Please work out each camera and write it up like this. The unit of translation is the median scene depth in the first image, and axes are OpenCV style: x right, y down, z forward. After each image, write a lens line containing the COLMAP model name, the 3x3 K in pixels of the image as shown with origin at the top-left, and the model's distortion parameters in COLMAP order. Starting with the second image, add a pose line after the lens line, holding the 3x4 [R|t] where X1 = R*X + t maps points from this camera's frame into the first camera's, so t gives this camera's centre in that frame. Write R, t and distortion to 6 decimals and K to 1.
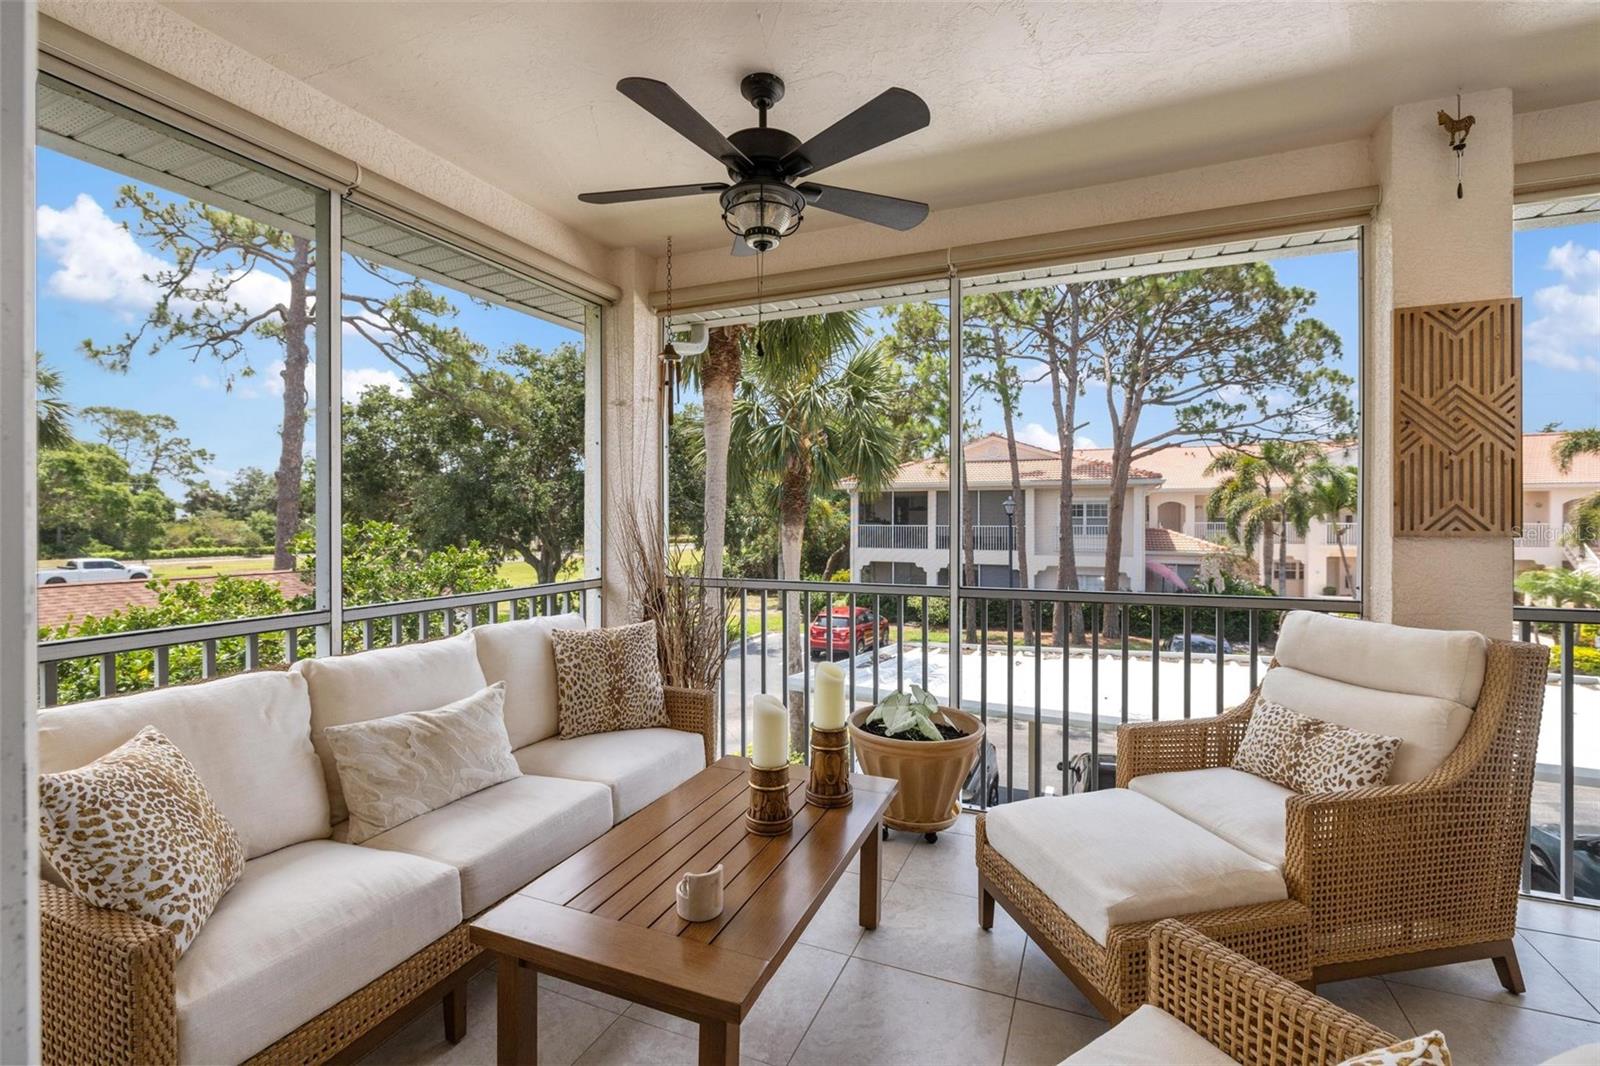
lens RADIAL K [[713.5, 0, 807.2], [0, 713.5, 506.0], [0, 0, 1]] dist [0.001099, 0.000361]
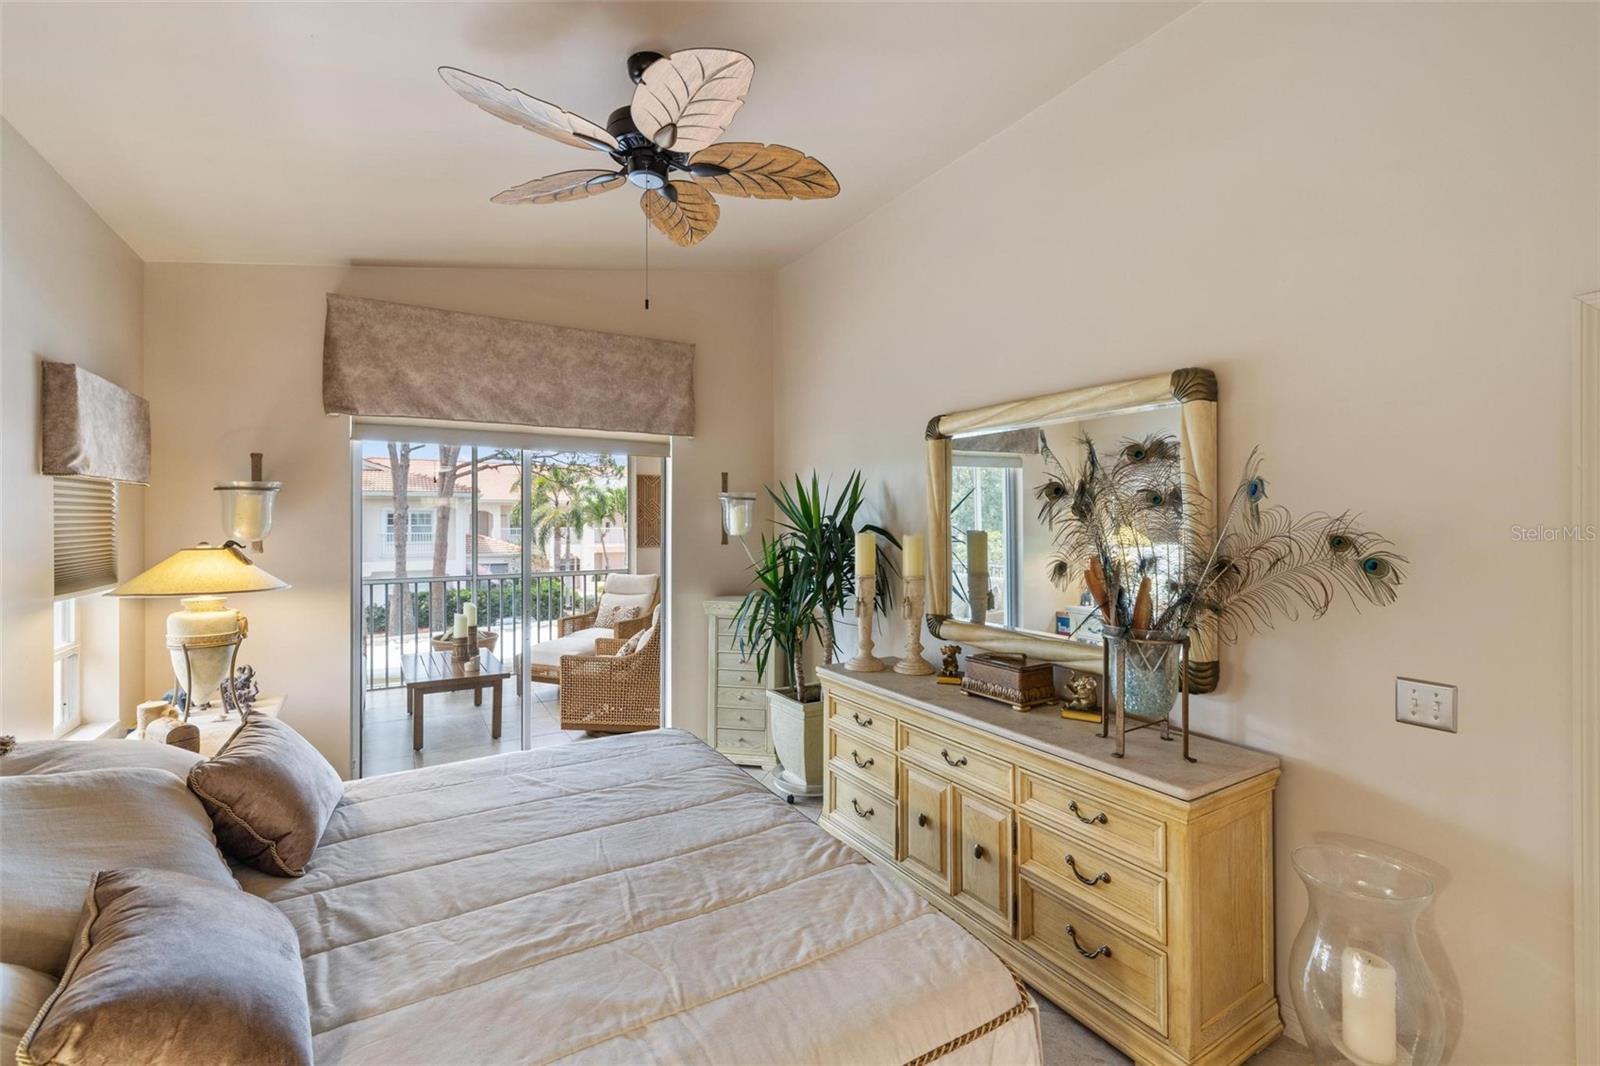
lens RADIAL K [[678.8, 0, 793.4], [0, 678.8, 525.5], [0, 0, 1]] dist [-0.003683, -0.000514]
pose [[0.604822, -0.012250, 0.796267, -0.105971], [-0.005549, 0.999793, 0.019596, -0.010500], [-0.796342, -0.016270, 0.604628, -0.125782]]
